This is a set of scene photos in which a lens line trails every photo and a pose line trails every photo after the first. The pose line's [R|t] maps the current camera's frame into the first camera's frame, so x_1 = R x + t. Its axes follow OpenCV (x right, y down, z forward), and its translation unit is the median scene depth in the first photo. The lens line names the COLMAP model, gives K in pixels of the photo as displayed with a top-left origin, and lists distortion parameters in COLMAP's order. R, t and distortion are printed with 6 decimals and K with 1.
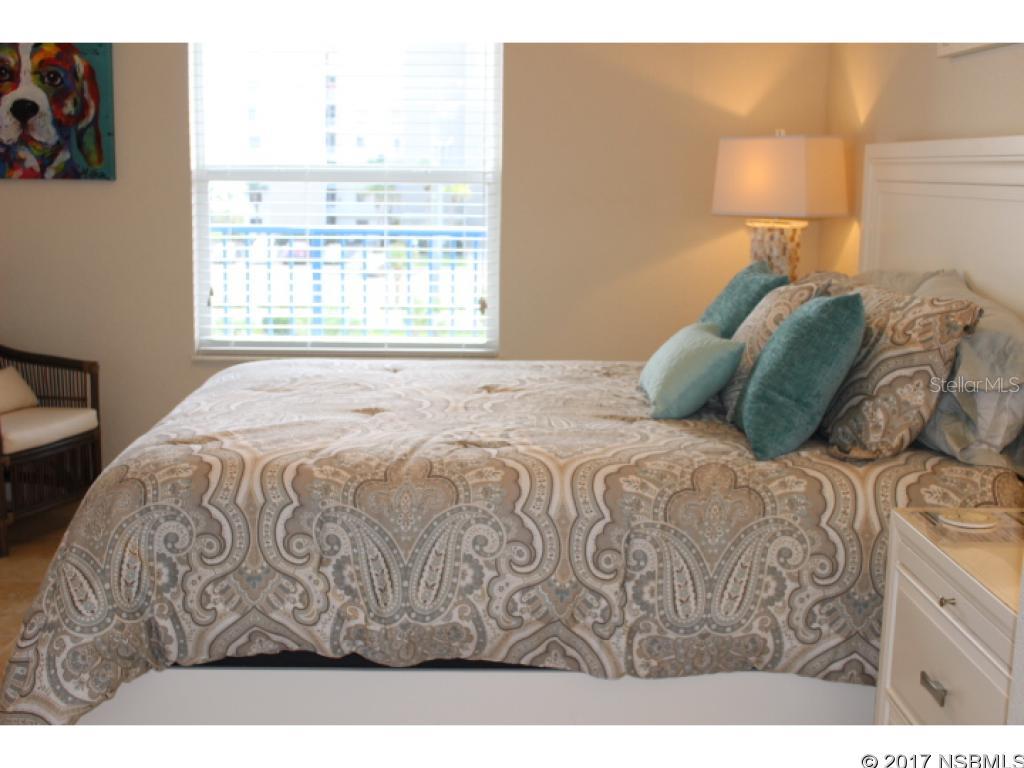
lens RADIAL K [[1270.5, 0, 513.2], [0, 1270.5, 384.2], [0, 0, 1]] dist [-0.073208, 0.000000]
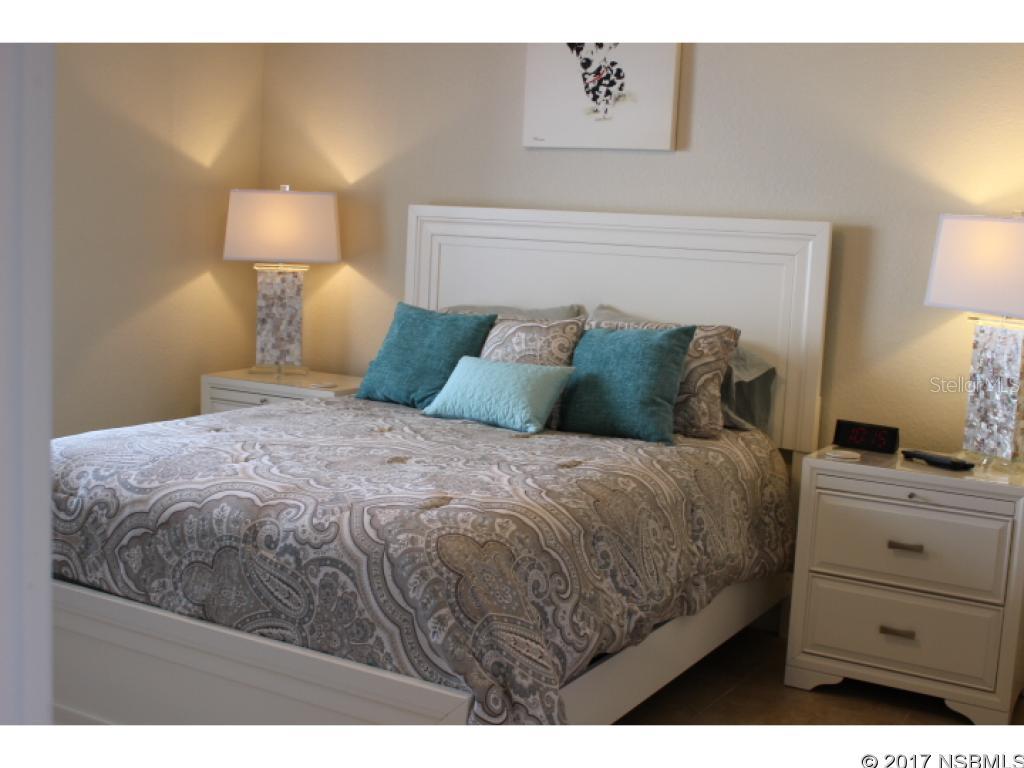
lens RADIAL K [[1270.5, 0, 514.4], [0, 1270.5, 383.9], [0, 0, 1]] dist [-0.073208, 0.000000]
pose [[0.520868, -0.093530, 0.848498, -1.174005], [0.102223, 0.993661, 0.046779, -0.100822], [-0.847494, 0.062370, 0.527127, 0.428557]]
